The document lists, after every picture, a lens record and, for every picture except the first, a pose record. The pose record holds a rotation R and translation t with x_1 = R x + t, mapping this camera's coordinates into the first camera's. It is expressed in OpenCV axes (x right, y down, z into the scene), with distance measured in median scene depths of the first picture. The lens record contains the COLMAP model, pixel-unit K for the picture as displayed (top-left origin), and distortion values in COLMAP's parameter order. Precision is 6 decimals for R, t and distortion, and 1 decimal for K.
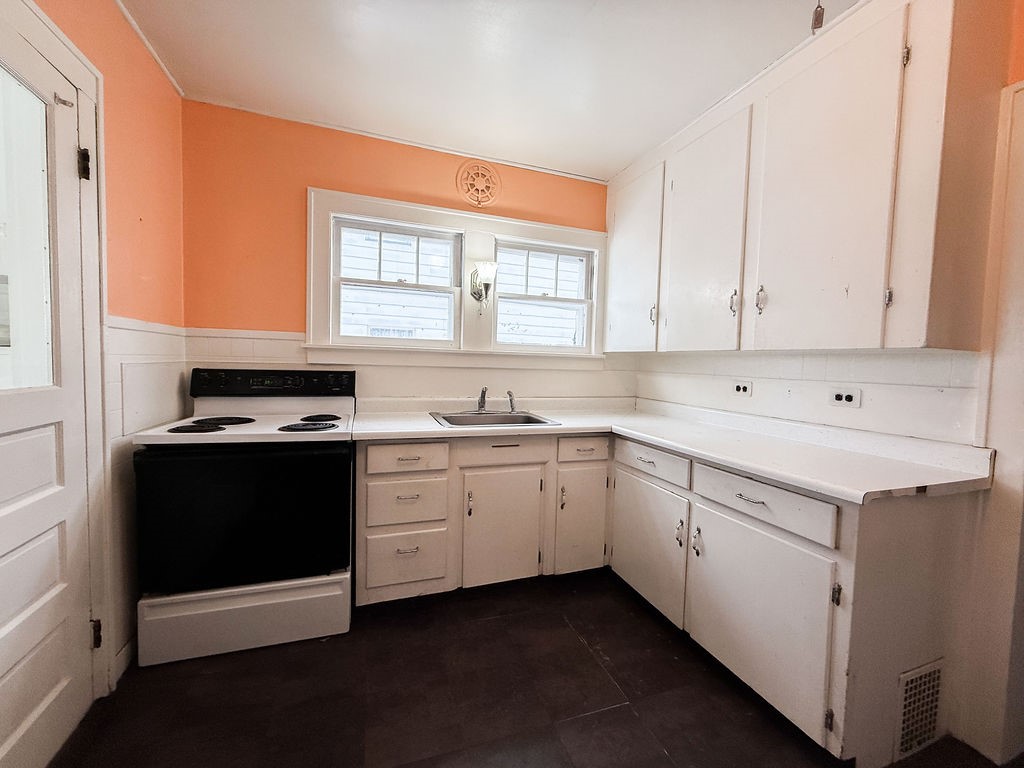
lens RADIAL K [[408.7, 0, 509.4], [0, 408.7, 382.4], [0, 0, 1]] dist [0.000528, 0.000267]
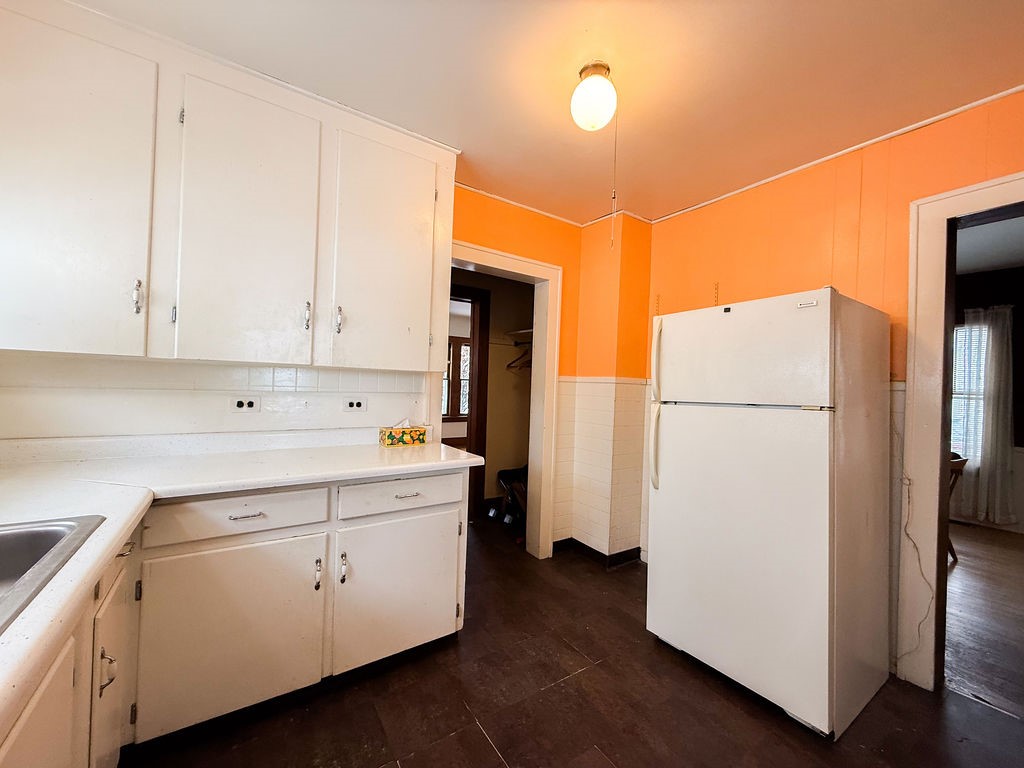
lens RADIAL K [[408.7, 0, 509.8], [0, 408.7, 382.6], [0, 0, 1]] dist [0.000528, 0.000267]
pose [[-0.252218, -0.032606, 0.967121, -0.529352], [0.009314, 0.999304, 0.036120, -0.072167], [-0.967626, 0.018118, -0.251739, 0.832223]]
